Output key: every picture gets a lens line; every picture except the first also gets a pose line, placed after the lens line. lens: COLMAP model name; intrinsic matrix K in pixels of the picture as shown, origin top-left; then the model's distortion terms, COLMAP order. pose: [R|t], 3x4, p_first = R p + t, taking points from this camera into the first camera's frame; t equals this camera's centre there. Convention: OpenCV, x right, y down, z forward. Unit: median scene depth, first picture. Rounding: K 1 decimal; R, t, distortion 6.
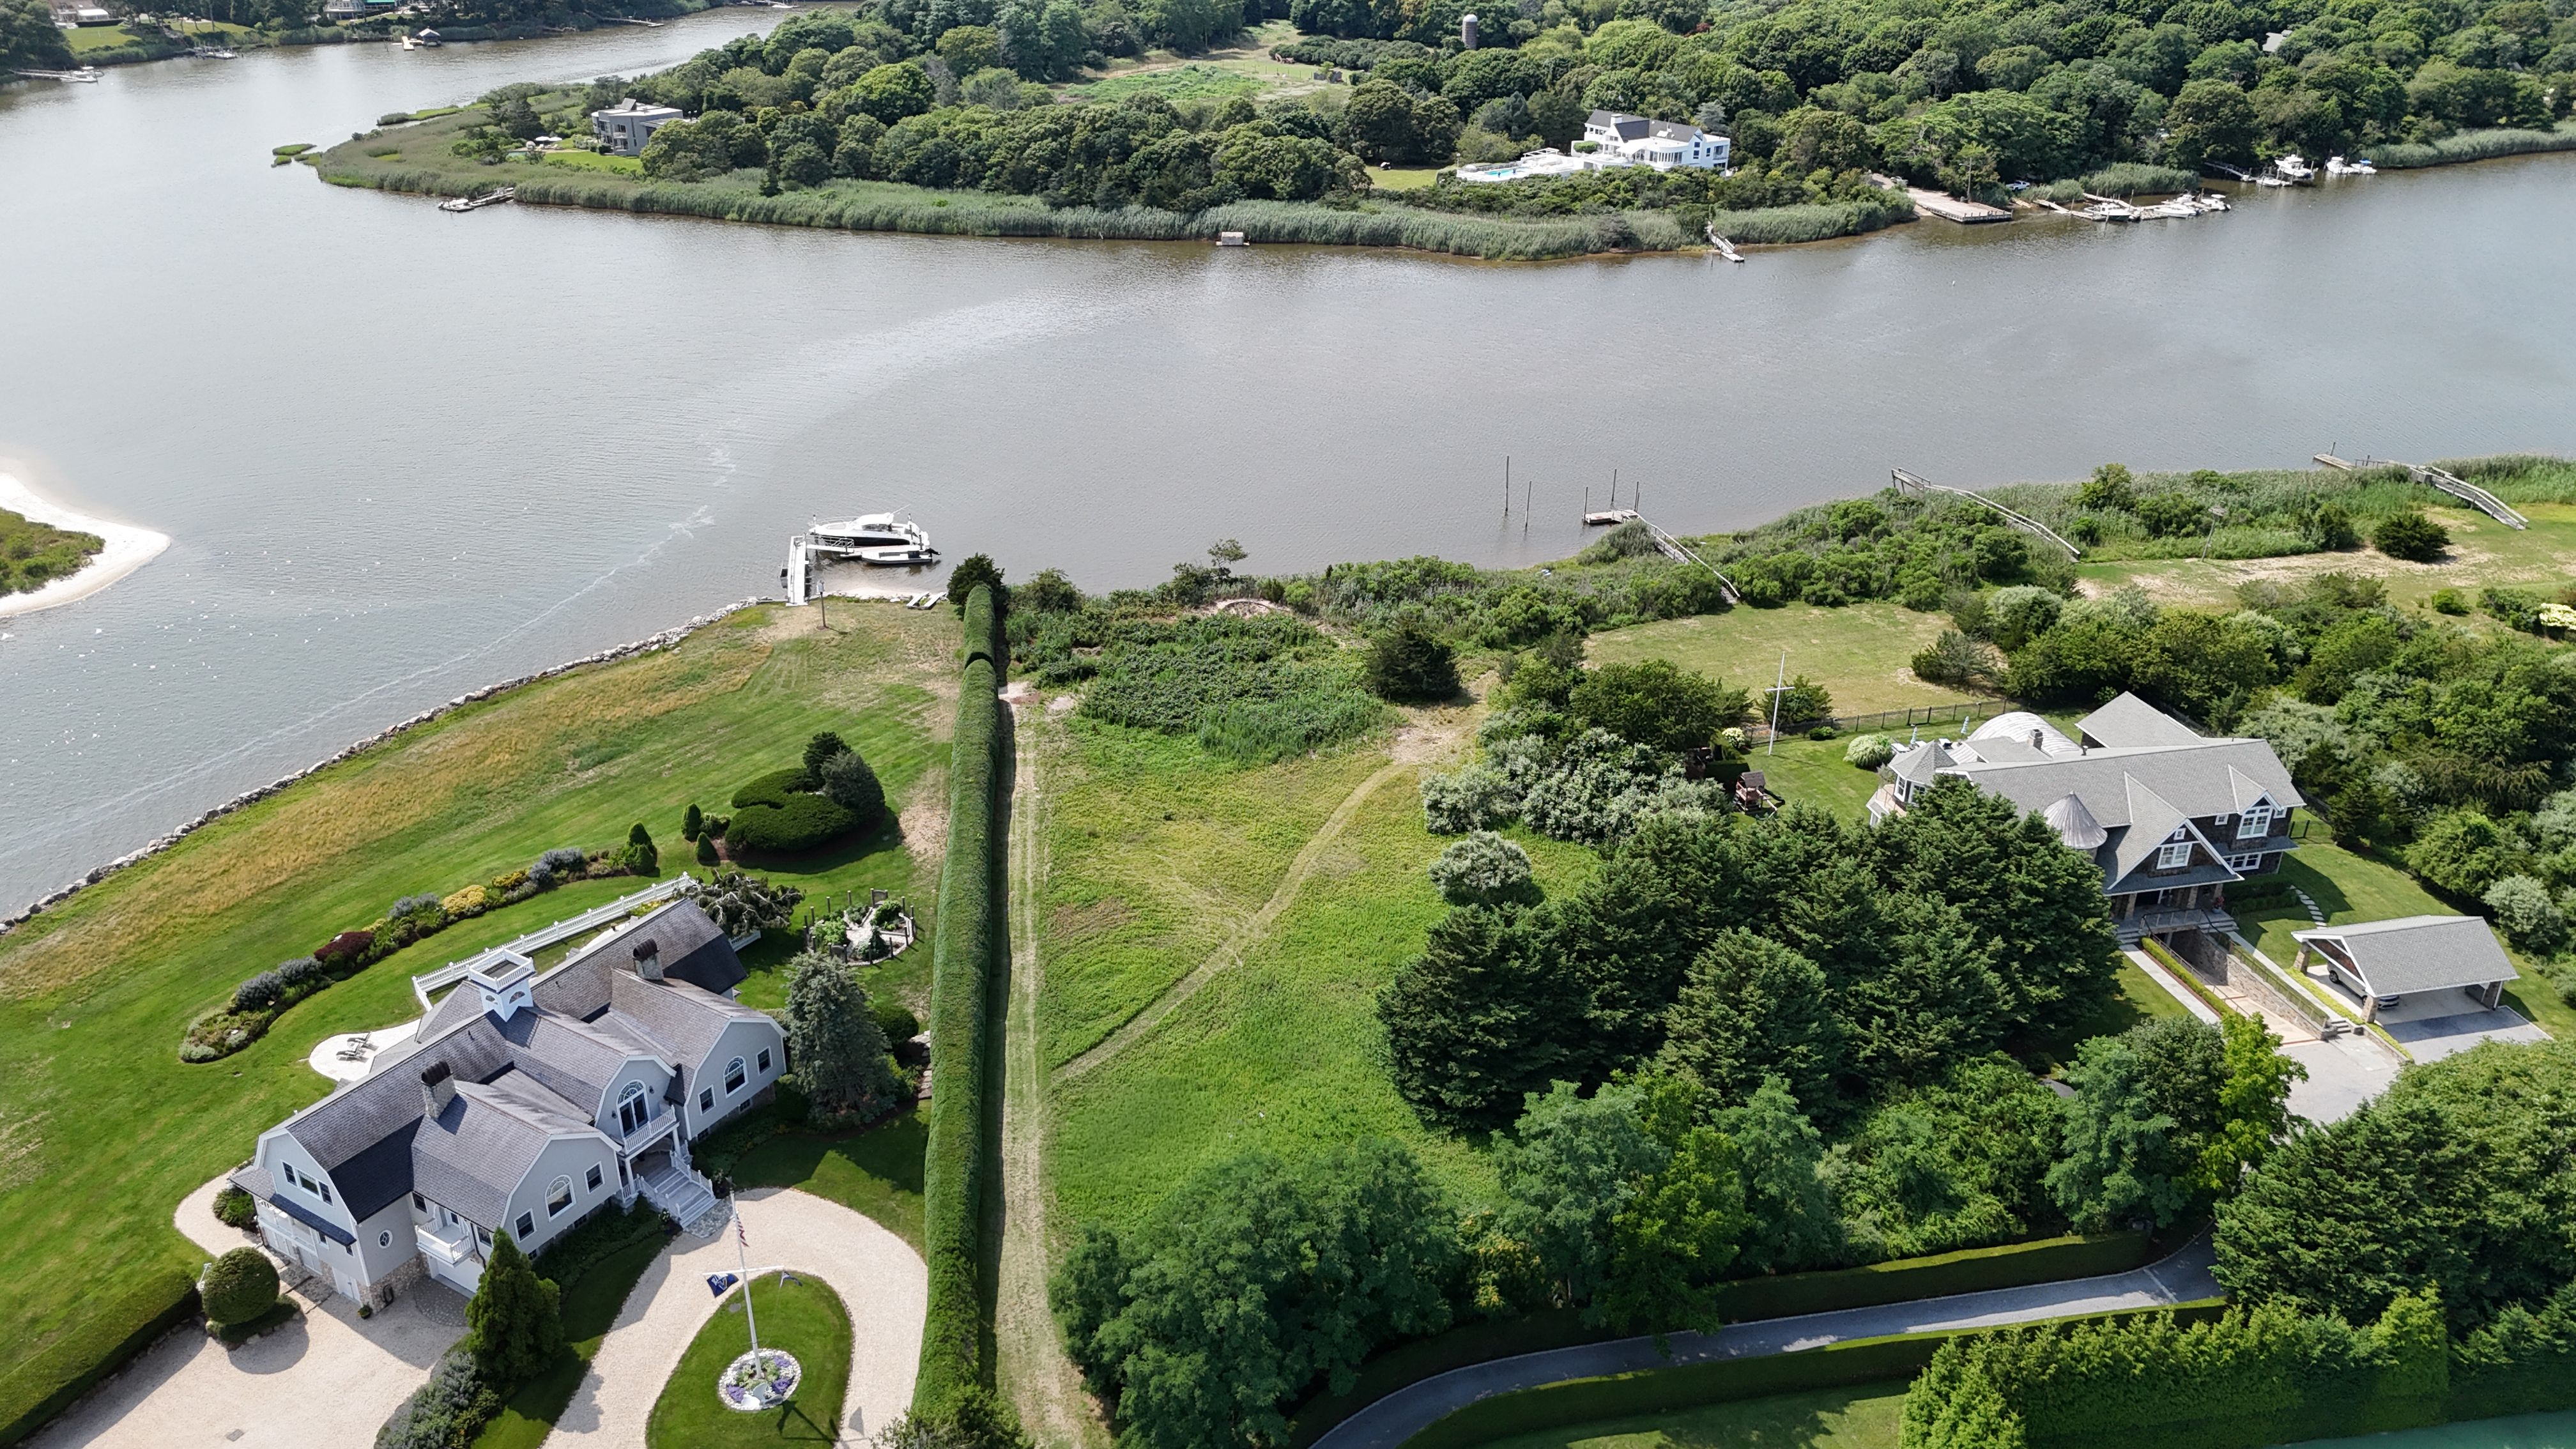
lens RADIAL K [[1893.3, 0, 1287.4], [0, 1893.3, 737.9], [0, 0, 1]] dist [0.067680, -0.059478]
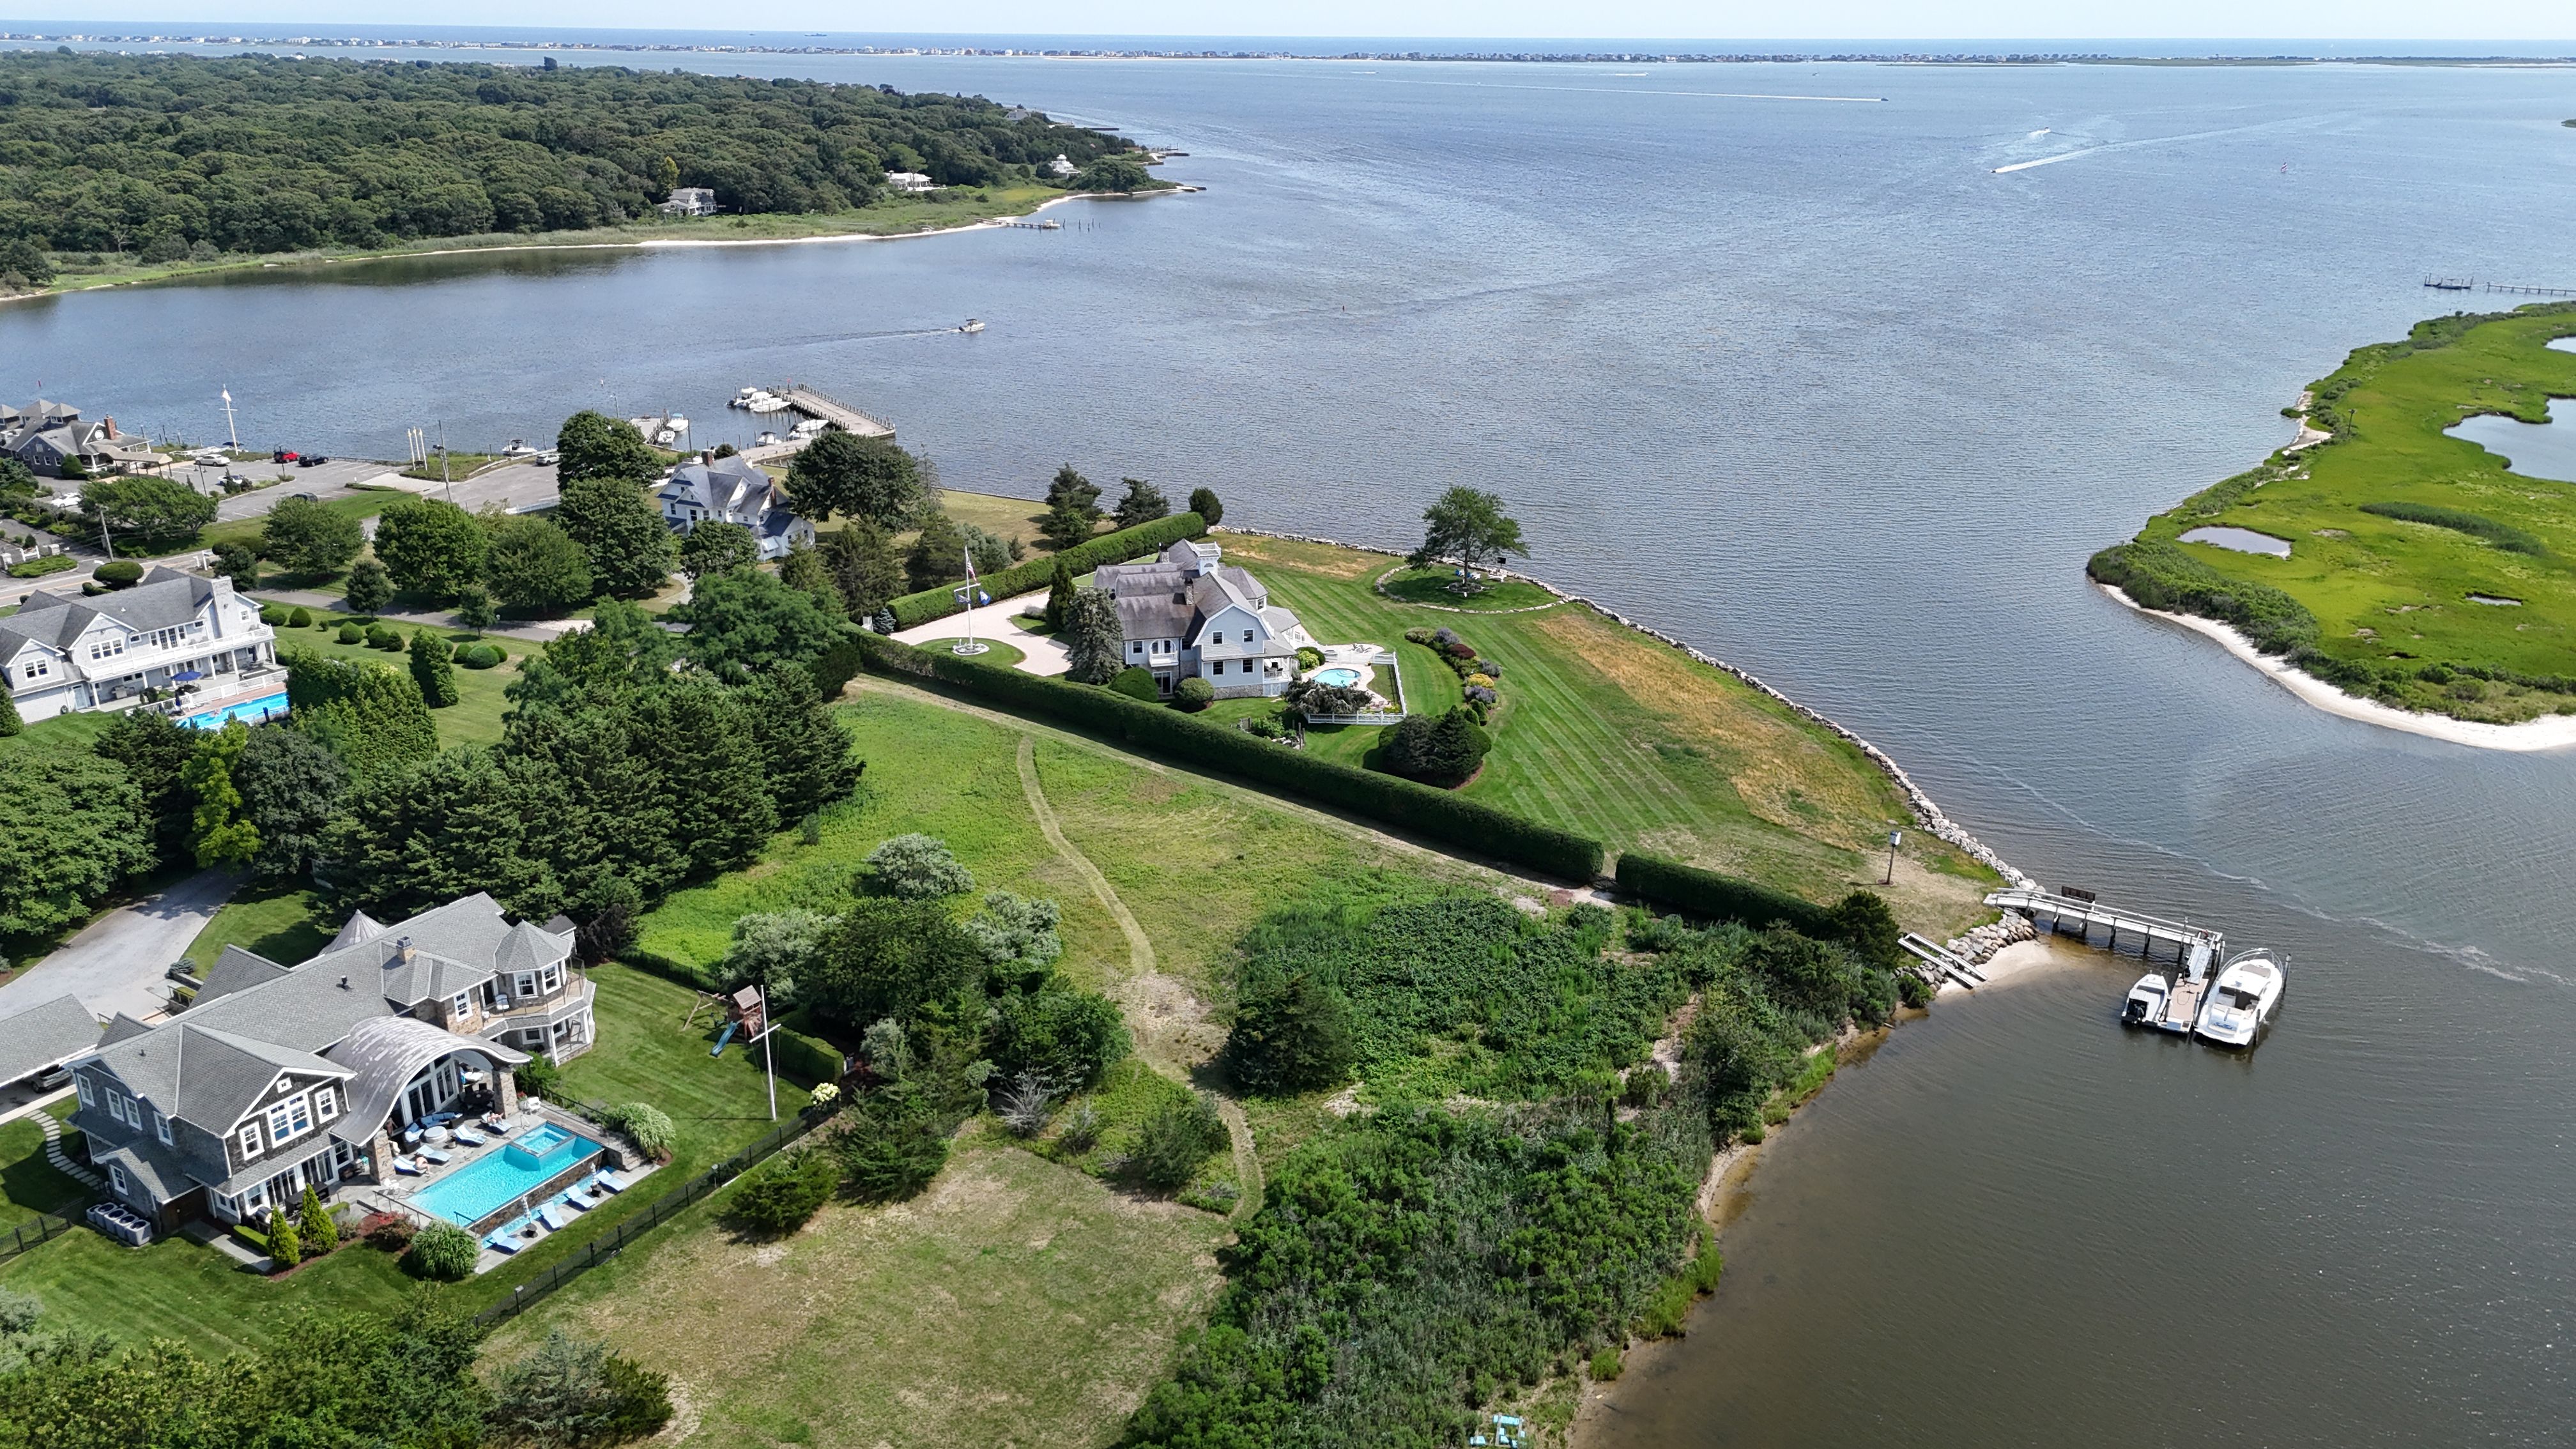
lens RADIAL K [[1893.3, 0, 1286.6], [0, 1893.3, 724.8], [0, 0, 1]] dist [0.067680, -0.059478]
pose [[-0.701164, 0.232370, -0.674072, 0.478822], [-0.327176, 0.735134, 0.593745, -0.506120], [0.633502, 0.636853, -0.439423, 1.117957]]
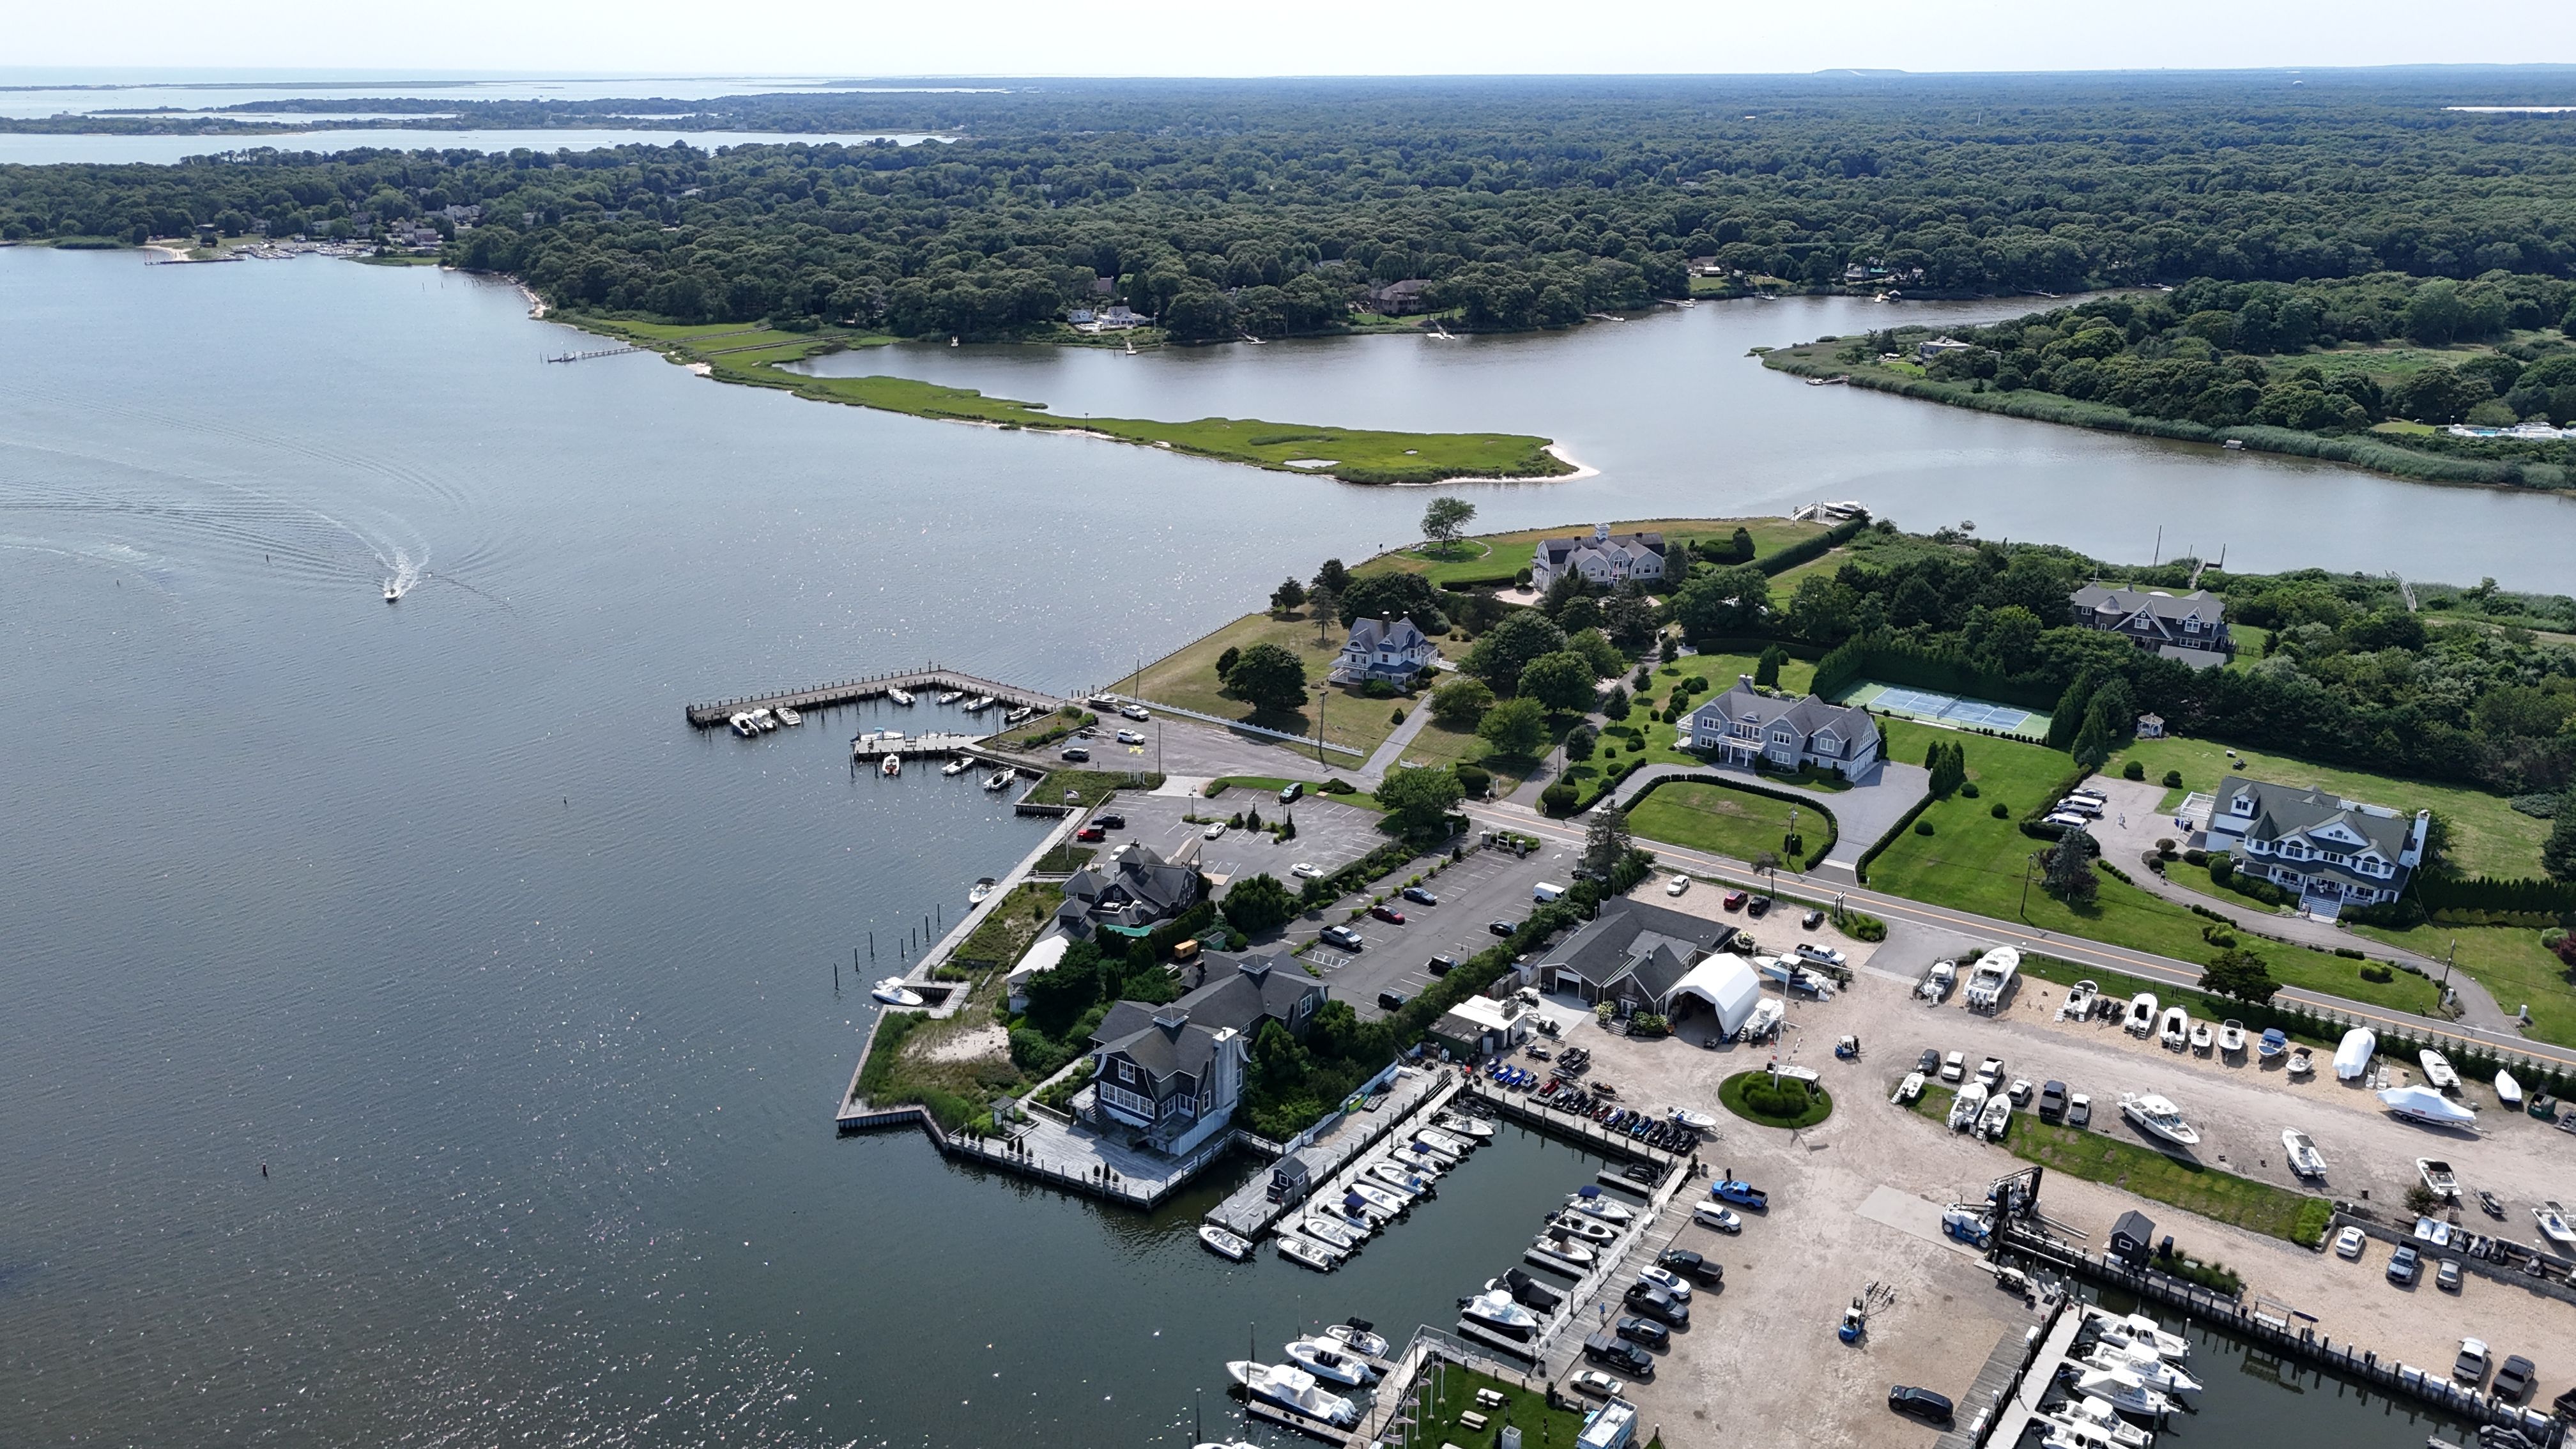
lens RADIAL K [[1893.3, 0, 1282.0], [0, 1893.3, 734.9], [0, 0, 1]] dist [0.067680, -0.059478]
pose [[0.706497, 0.228964, -0.669654, 0.991016], [-0.310991, 0.950408, -0.003143, 0.408018], [0.635725, 0.210477, 0.742666, -1.196417]]
